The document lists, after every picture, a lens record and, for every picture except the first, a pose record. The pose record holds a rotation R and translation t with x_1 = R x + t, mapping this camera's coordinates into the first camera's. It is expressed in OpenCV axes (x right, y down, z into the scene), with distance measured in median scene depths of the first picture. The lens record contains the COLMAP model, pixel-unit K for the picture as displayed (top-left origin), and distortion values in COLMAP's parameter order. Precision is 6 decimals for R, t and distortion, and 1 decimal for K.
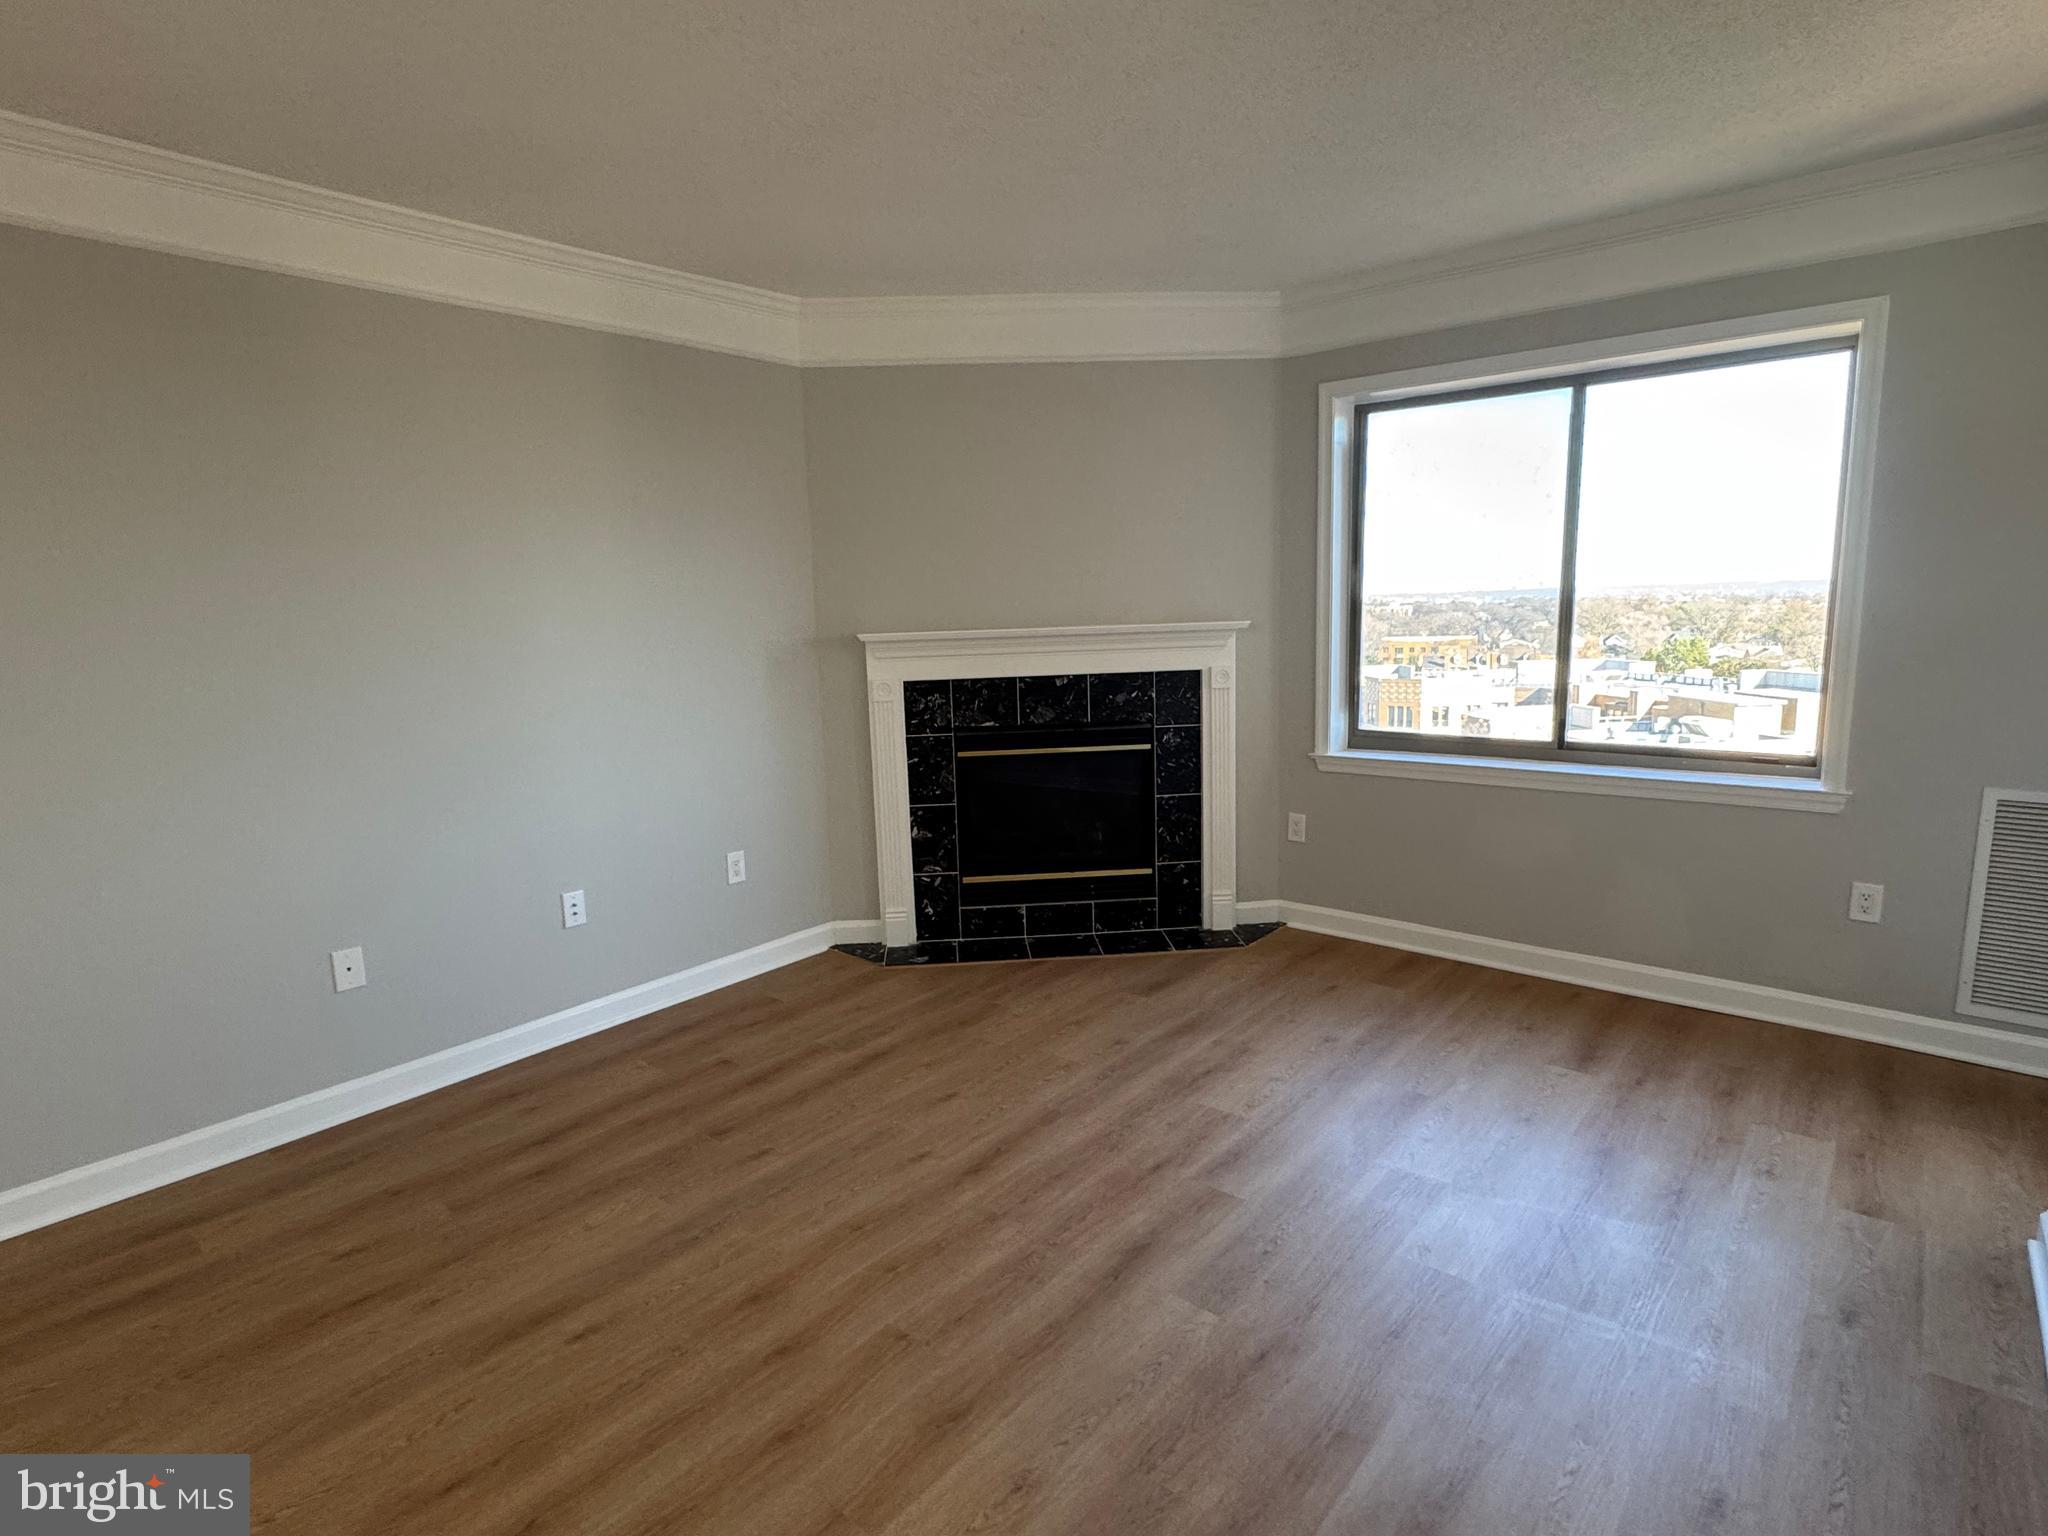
lens RADIAL K [[1057.6, 0, 1018.9], [0, 1057.6, 767.3], [0, 0, 1]] dist [-0.004047, 0.001143]
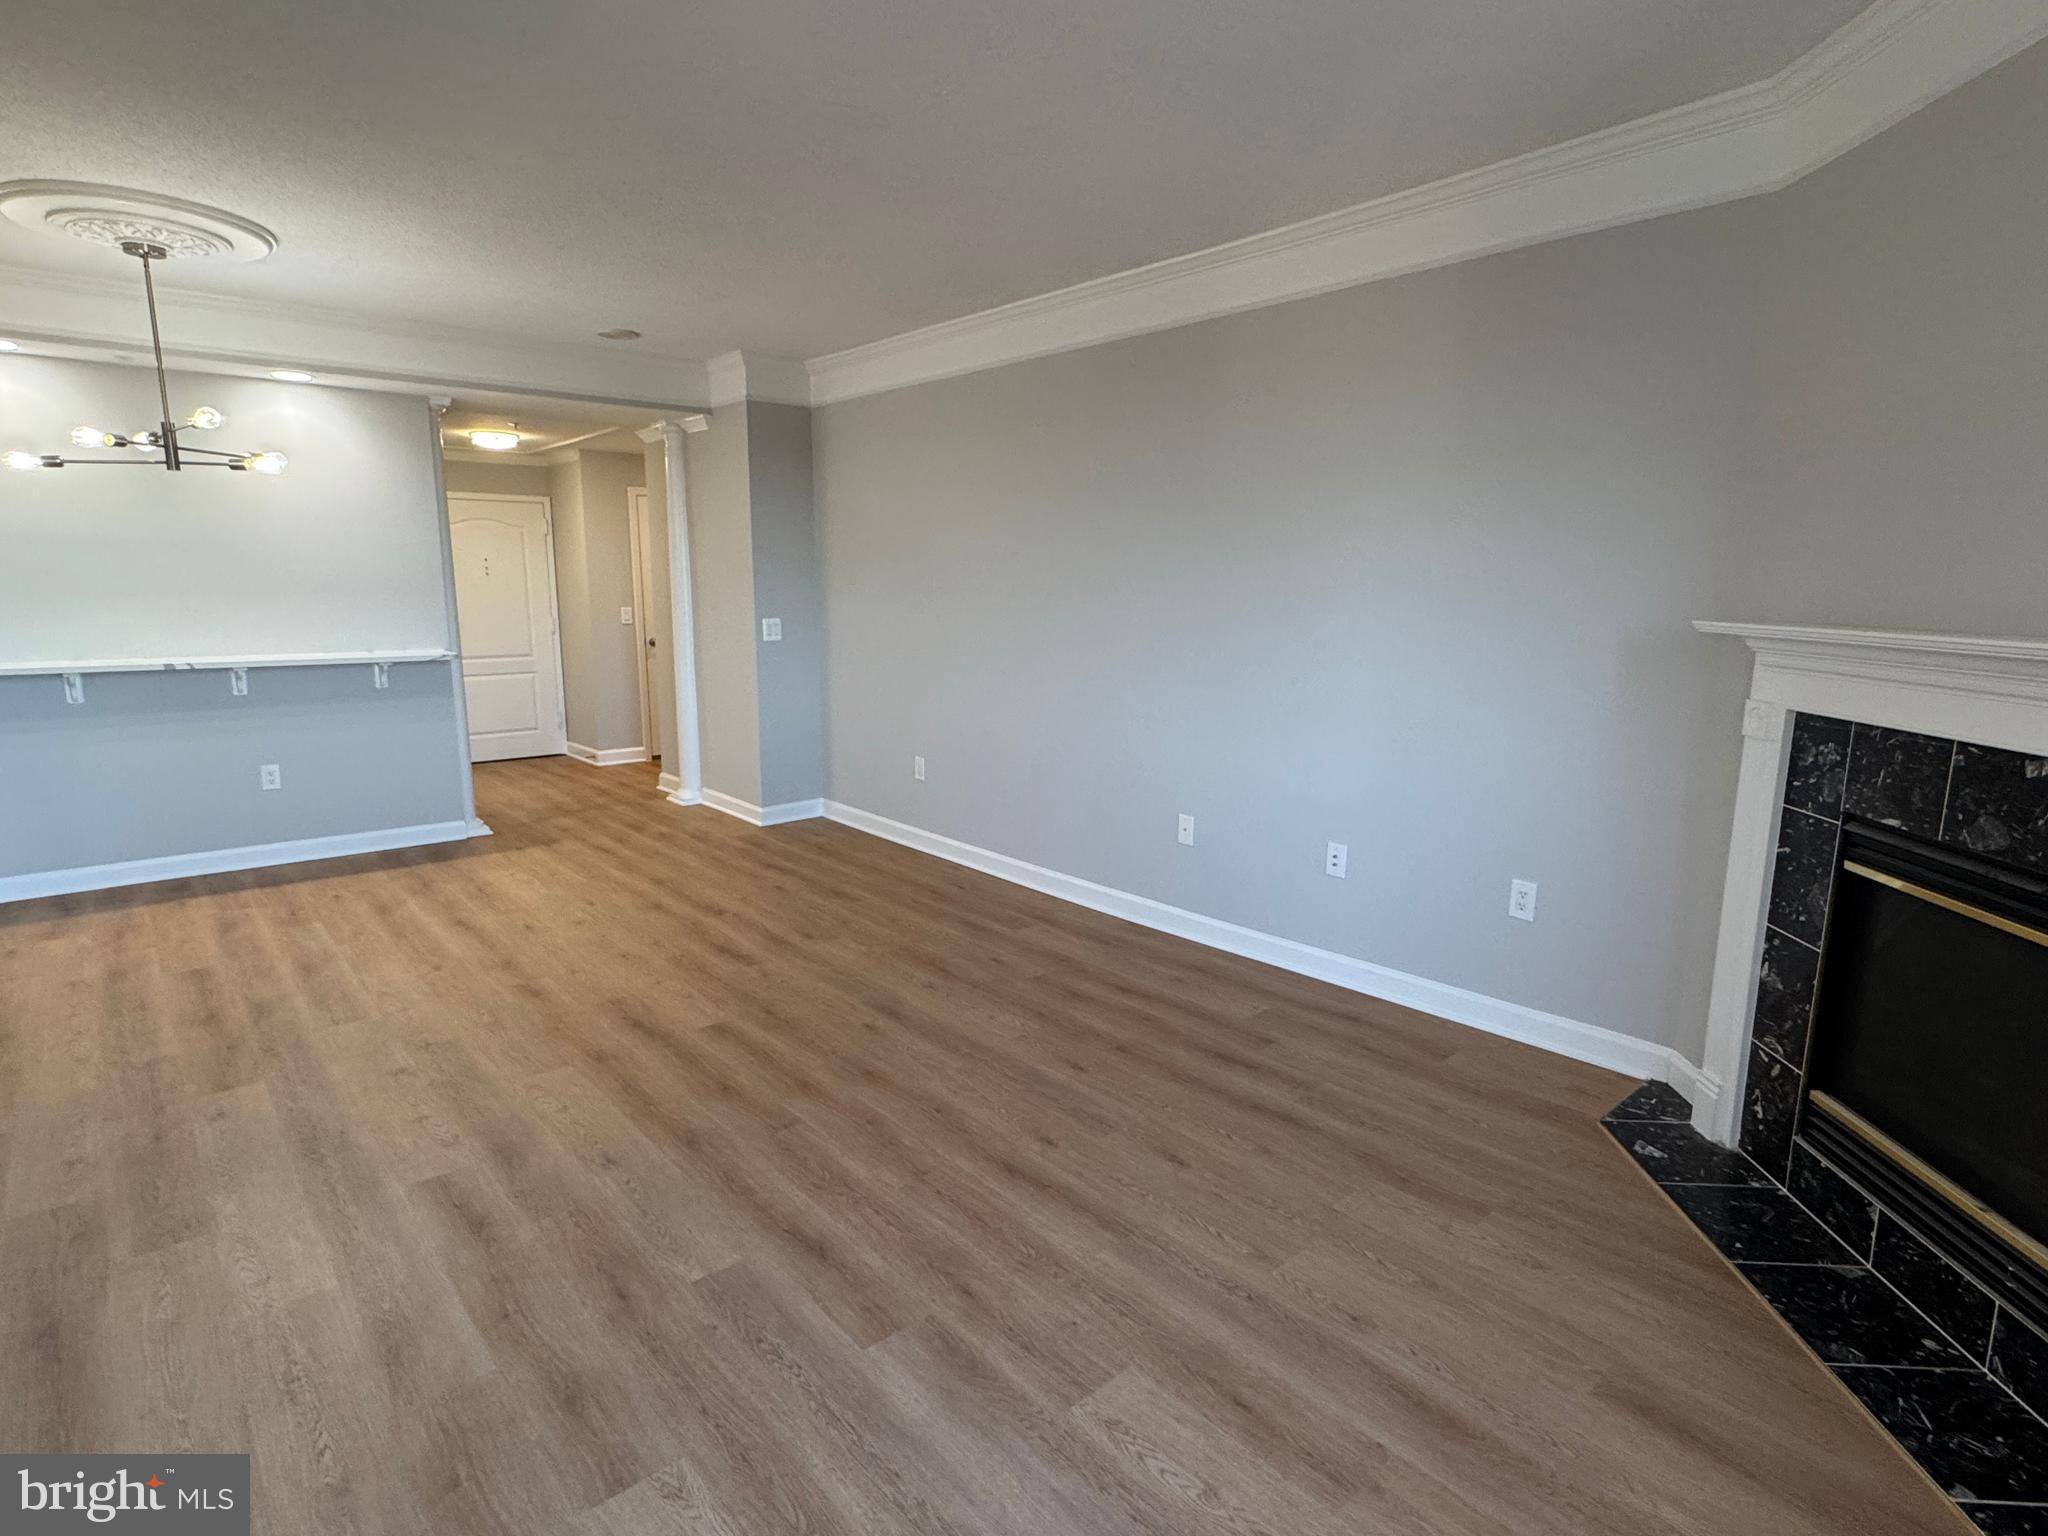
lens RADIAL K [[1057.6, 0, 1021.6], [0, 1057.6, 770.2], [0, 0, 1]] dist [-0.004047, 0.001143]
pose [[-0.142098, 0.204831, -0.968428, 0.505924], [-0.152014, 0.962234, 0.225827, -0.114922], [0.978110, 0.179304, -0.105594, 0.654047]]
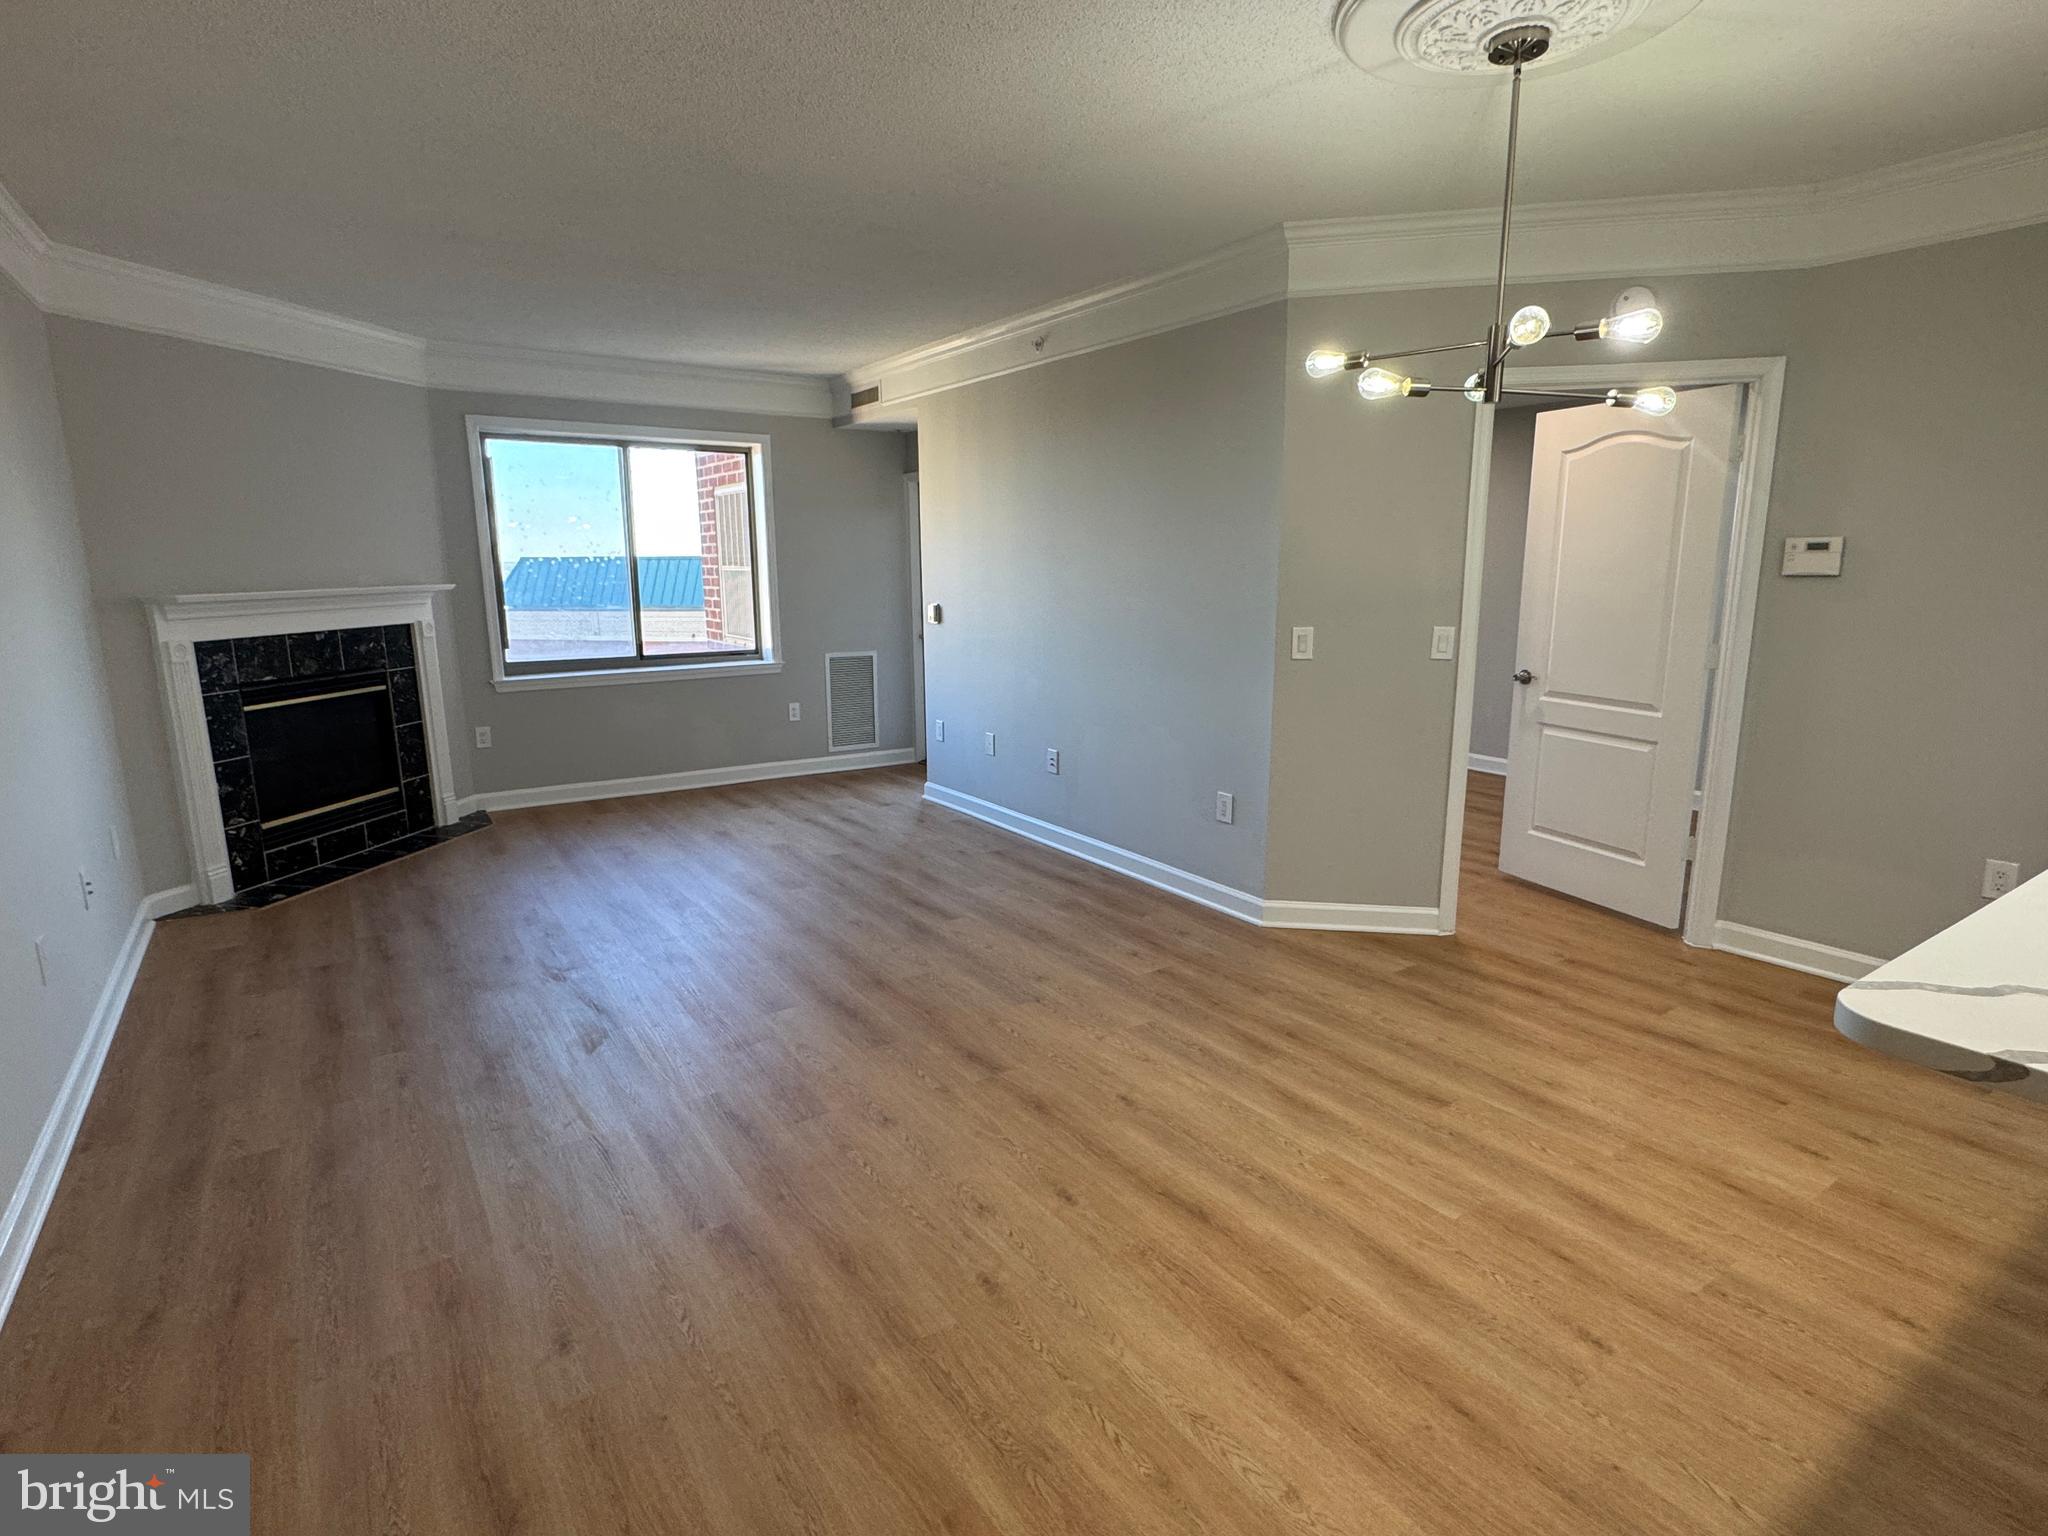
lens RADIAL K [[1057.6, 0, 1019.6], [0, 1057.6, 768.2], [0, 0, 1]] dist [-0.004047, 0.001143]
pose [[0.272067, -0.160312, 0.948831, -0.876317], [0.146694, 0.981410, 0.123754, 0.029709], [-0.951031, 0.105518, 0.290526, -0.049336]]
